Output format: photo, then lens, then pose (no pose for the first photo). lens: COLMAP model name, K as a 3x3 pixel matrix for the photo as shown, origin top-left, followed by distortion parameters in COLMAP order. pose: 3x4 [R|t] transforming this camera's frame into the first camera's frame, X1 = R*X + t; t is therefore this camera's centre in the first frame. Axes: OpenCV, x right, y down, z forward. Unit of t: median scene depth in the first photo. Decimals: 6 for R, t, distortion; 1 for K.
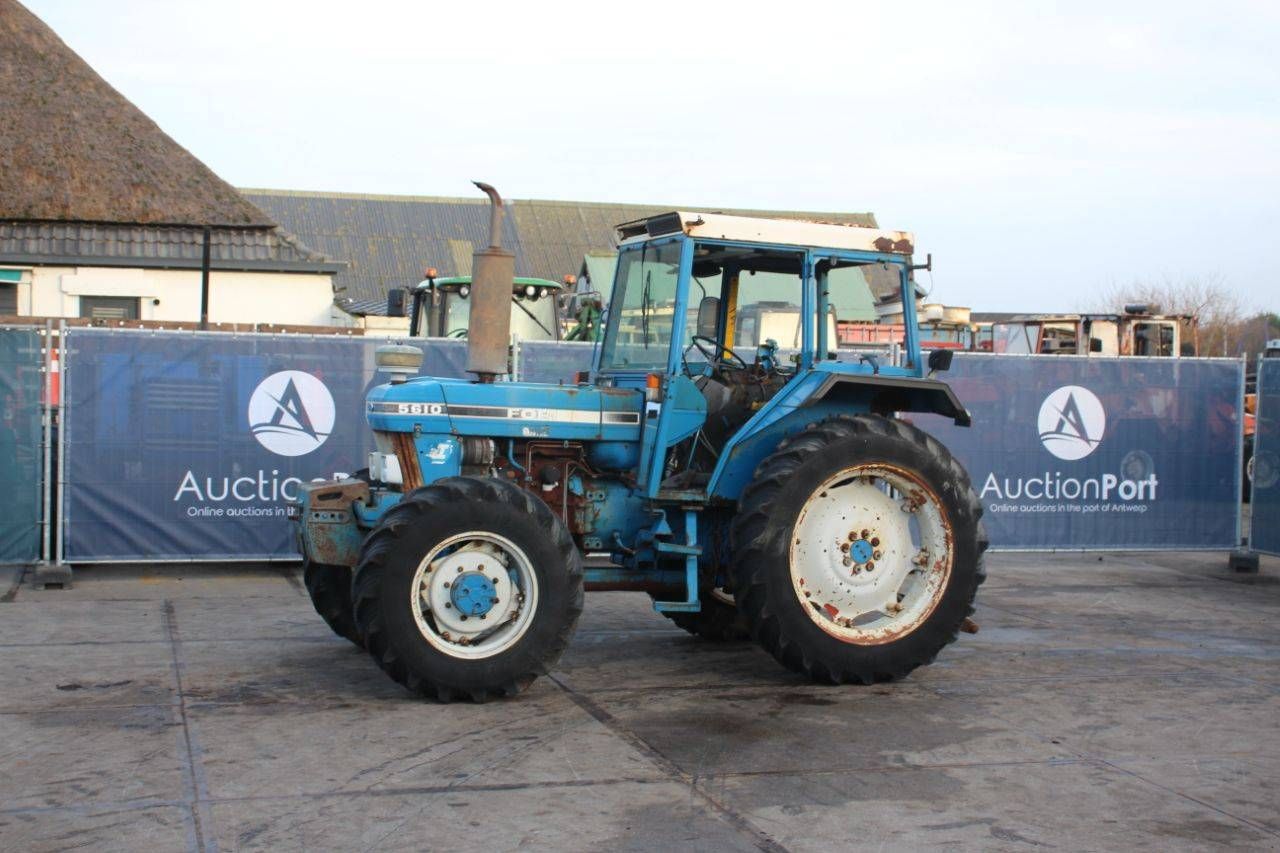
lens RADIAL K [[1811.6, 0, 635.2], [0, 1811.6, 424.2], [0, 0, 1]] dist [0.003729, 0.496594]
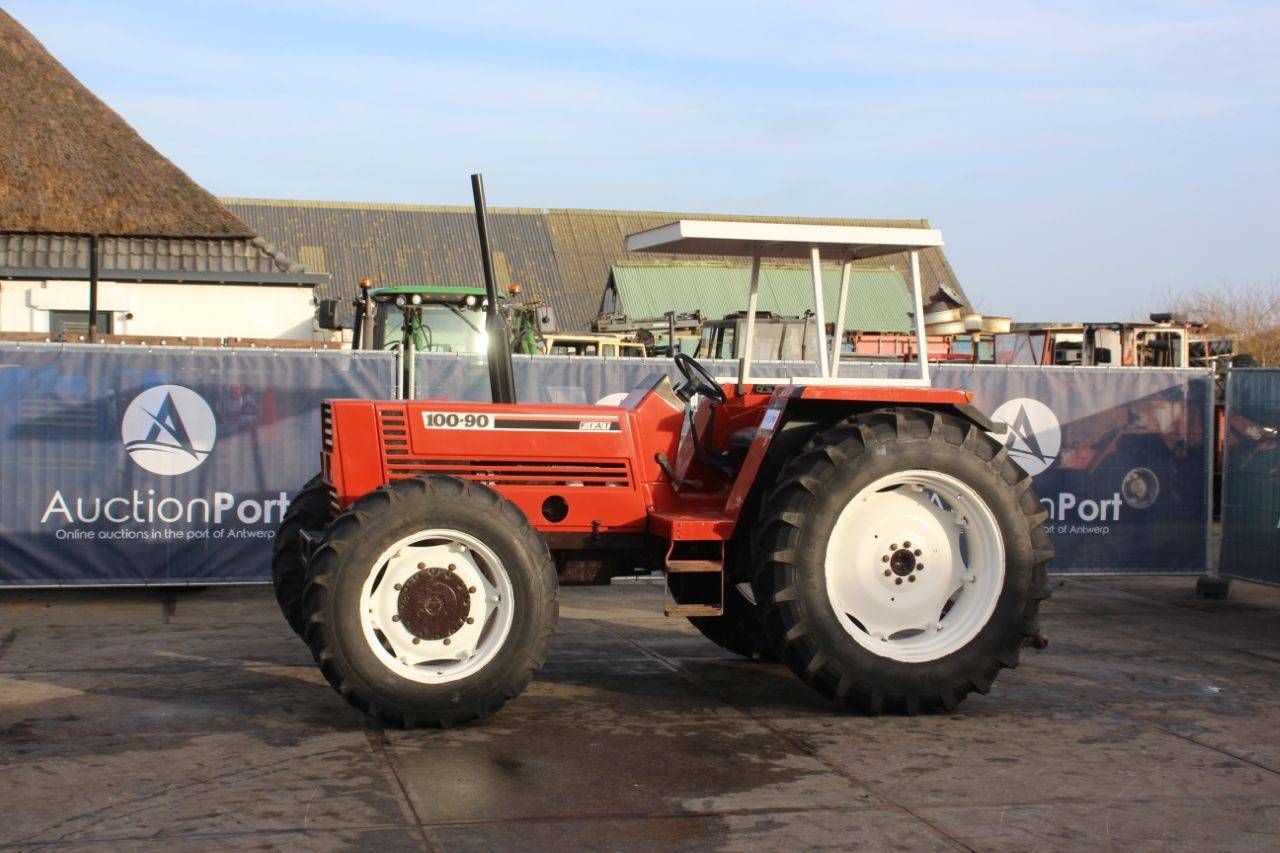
lens RADIAL K [[1862.2, 0, 640.0], [0, 1862.2, 426.5], [0, 0, 1]] dist [0.035181, 0.456878]
pose [[0.998838, -0.003183, -0.048098, 0.055059], [0.002799, 0.999964, -0.008059, 0.000339], [0.048122, 0.007915, 0.998810, 0.019765]]
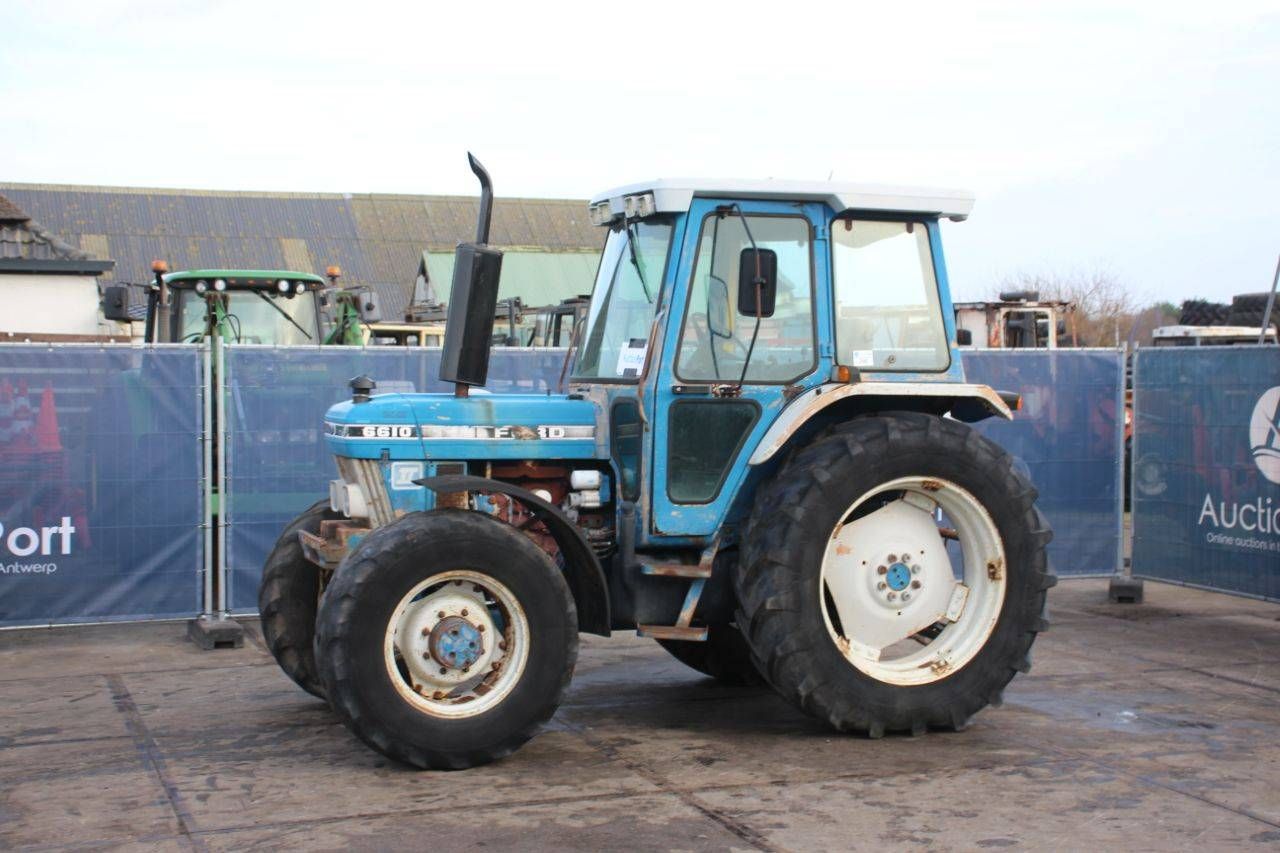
lens RADIAL K [[1862.2, 0, 640.0], [0, 1862.2, 426.5], [0, 0, 1]] dist [0.035181, 0.456878]
pose [[0.997966, -0.024645, 0.058798, 0.038087], [0.024750, 0.999693, -0.001049, -0.002890], [-0.058754, 0.002502, 0.998269, 0.094812]]
